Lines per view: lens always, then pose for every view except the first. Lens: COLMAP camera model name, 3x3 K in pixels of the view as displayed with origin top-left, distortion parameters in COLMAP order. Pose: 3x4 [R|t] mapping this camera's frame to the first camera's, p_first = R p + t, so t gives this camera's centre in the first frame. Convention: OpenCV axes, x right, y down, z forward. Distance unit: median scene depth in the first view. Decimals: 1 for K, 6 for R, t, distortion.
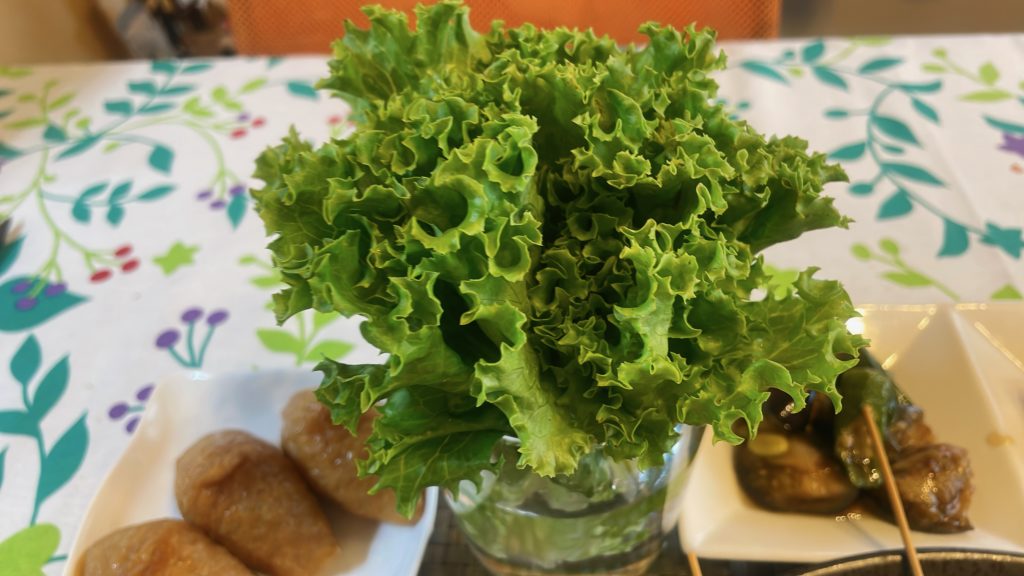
lens RADIAL K [[757.9, 0, 502.8], [0, 757.9, 269.3], [0, 0, 1]] dist [0.078954, -0.143508]
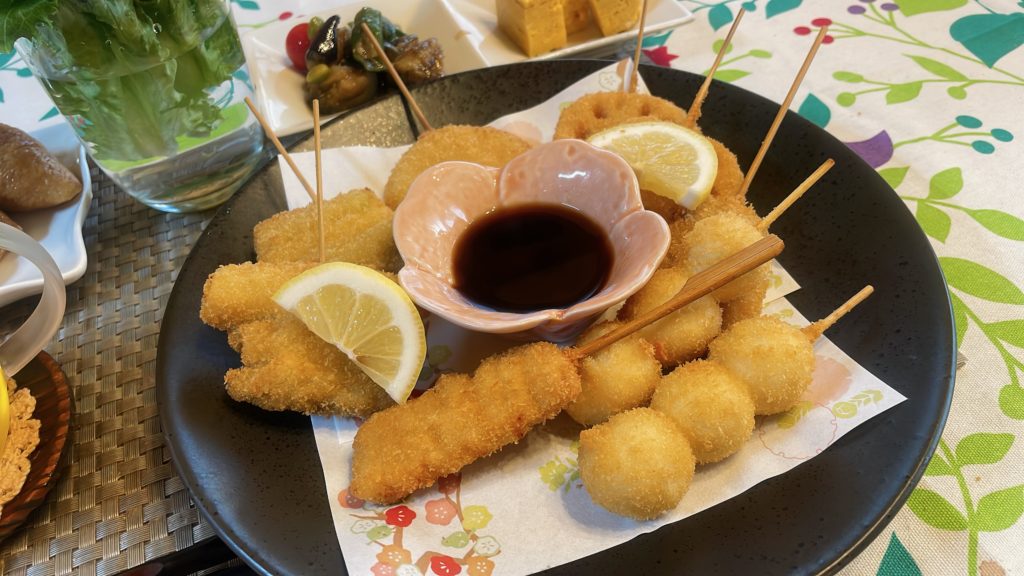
lens RADIAL K [[742.3, 0, 504.9], [0, 742.3, 274.2], [0, 0, 1]] dist [0.091973, -0.133252]
pose [[0.901489, -0.317324, 0.294317, 0.089444], [0.314778, 0.947432, 0.057334, 0.447321], [-0.297039, 0.040958, 0.953987, -0.332775]]
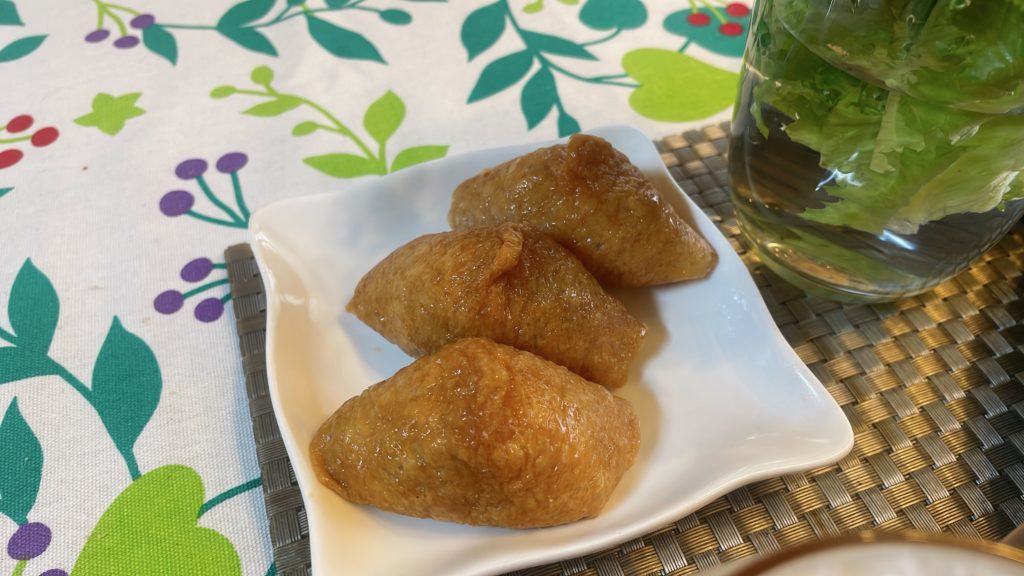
lens RADIAL K [[757.9, 0, 502.8], [0, 757.9, 269.3], [0, 0, 1]] dist [0.078954, -0.143508]
pose [[0.909305, -0.269578, 0.317004, -0.404458], [0.237919, 0.961794, 0.135450, 0.125049], [-0.341407, -0.047744, 0.938702, 0.246773]]
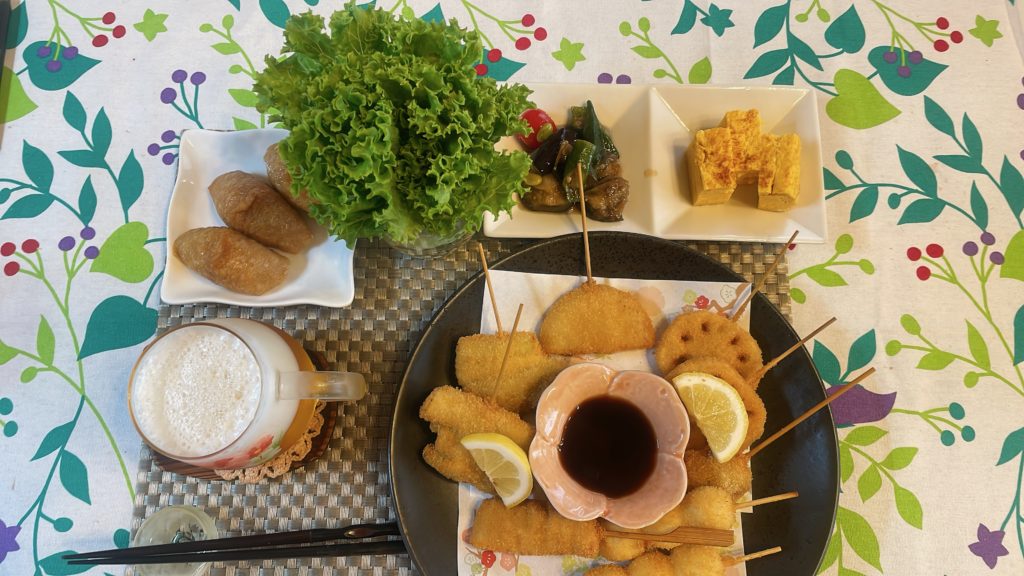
lens RADIAL K [[742.3, 0, 504.9], [0, 742.3, 274.2], [0, 0, 1]] dist [0.091973, -0.133252]
pose [[0.993982, -0.047240, 0.098837, 0.057081], [-0.012301, 0.848403, 0.529208, -0.402579], [-0.108853, -0.527239, 0.842716, -0.506431]]
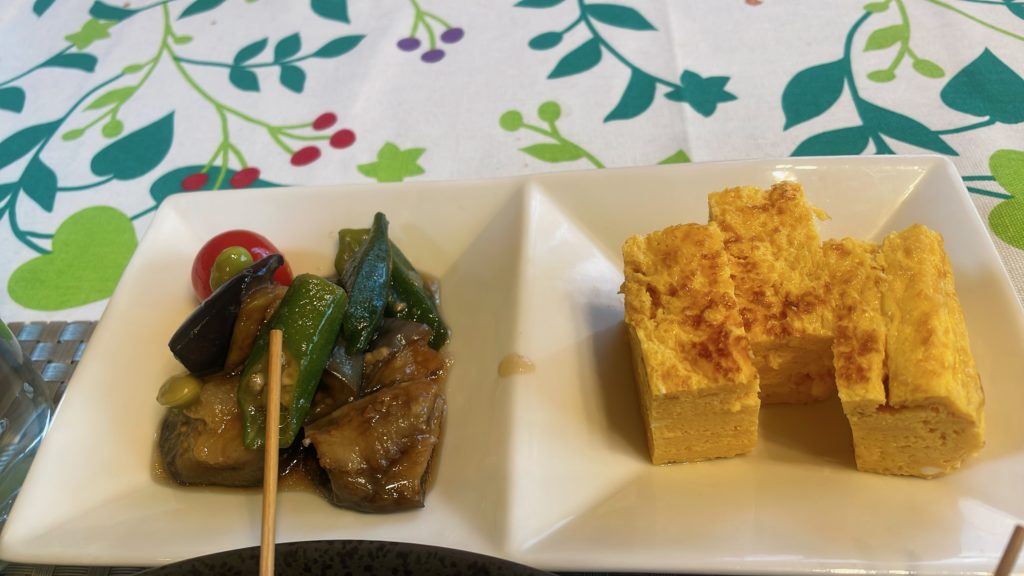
lens RADIAL K [[757.9, 0, 502.8], [0, 757.9, 269.3], [0, 0, 1]] dist [0.078954, -0.143508]
pose [[0.998463, -0.053505, -0.014425, 0.468831], [0.054715, 0.993104, 0.103687, 0.046421], [0.008778, -0.104317, 0.994505, 0.236003]]
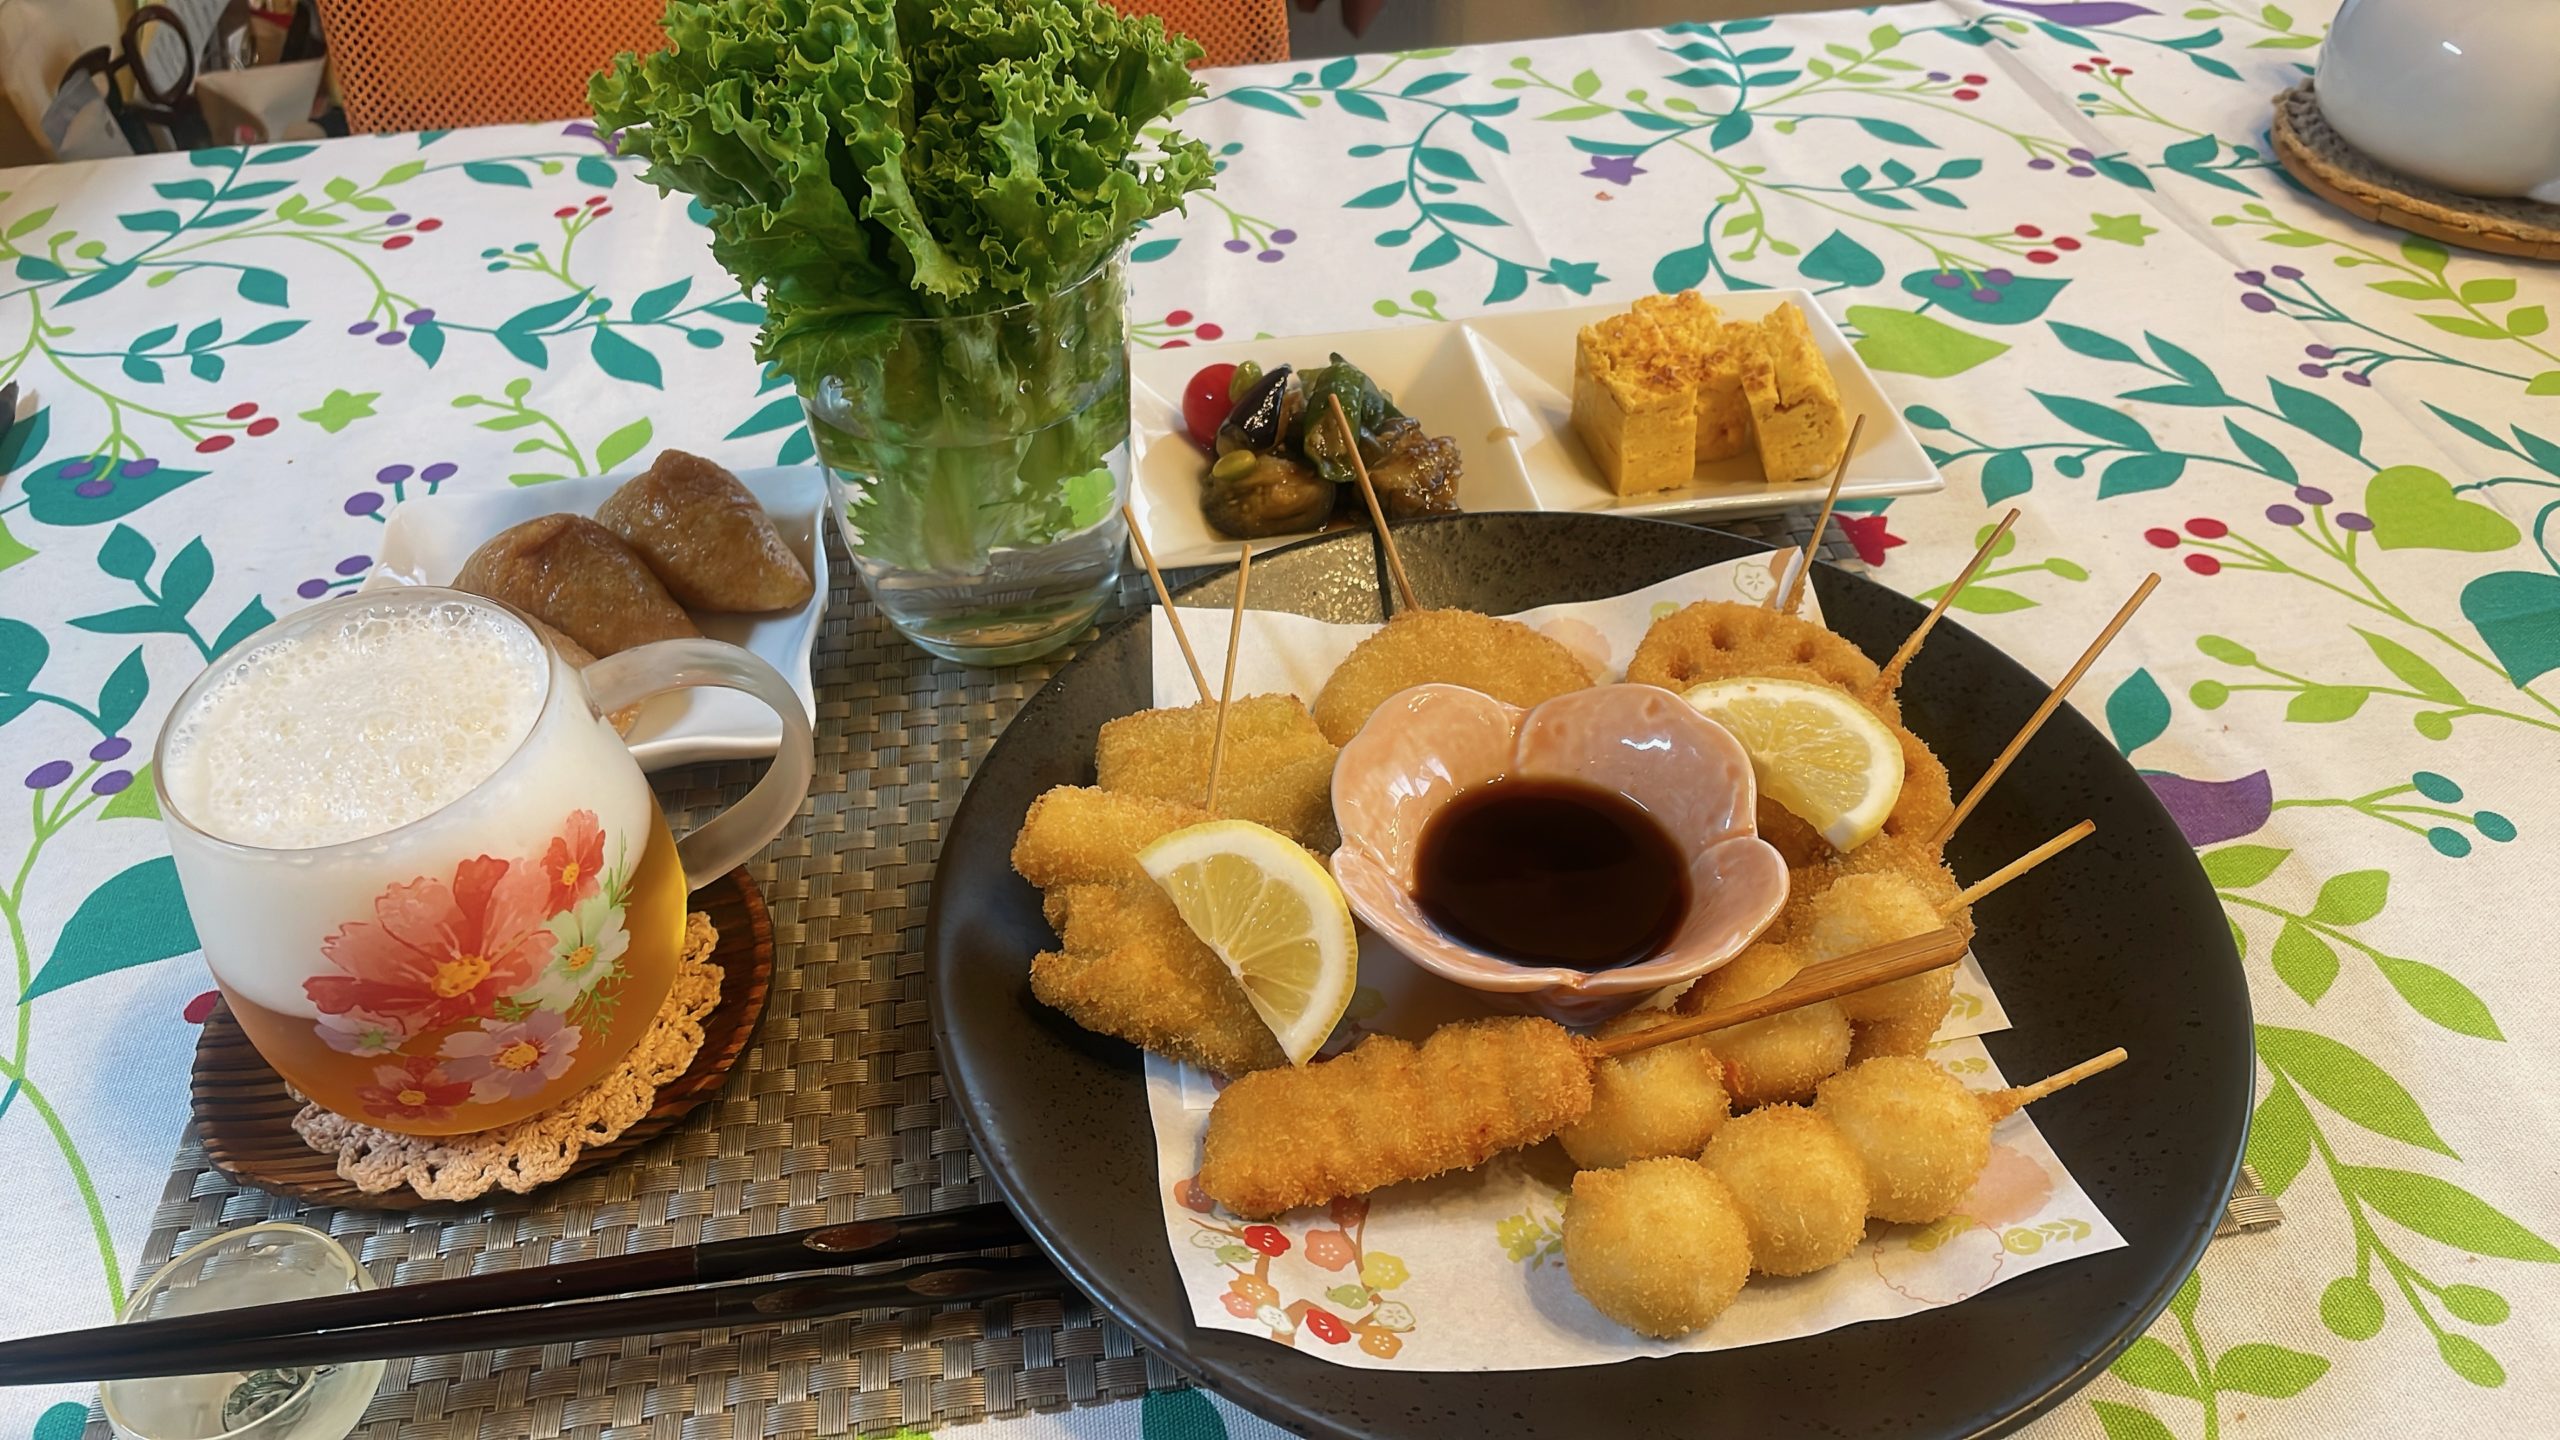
lens RADIAL K [[1855.8, 0, 1262.3], [0, 1855.8, 685.6], [0, 0, 1]] dist [0.091973, -0.133252]
pose [[0.974008, -0.106457, 0.199940, -0.035551], [0.117689, 0.992025, -0.045126, 0.401659], [-0.193542, 0.067484, 0.978768, -0.681031]]
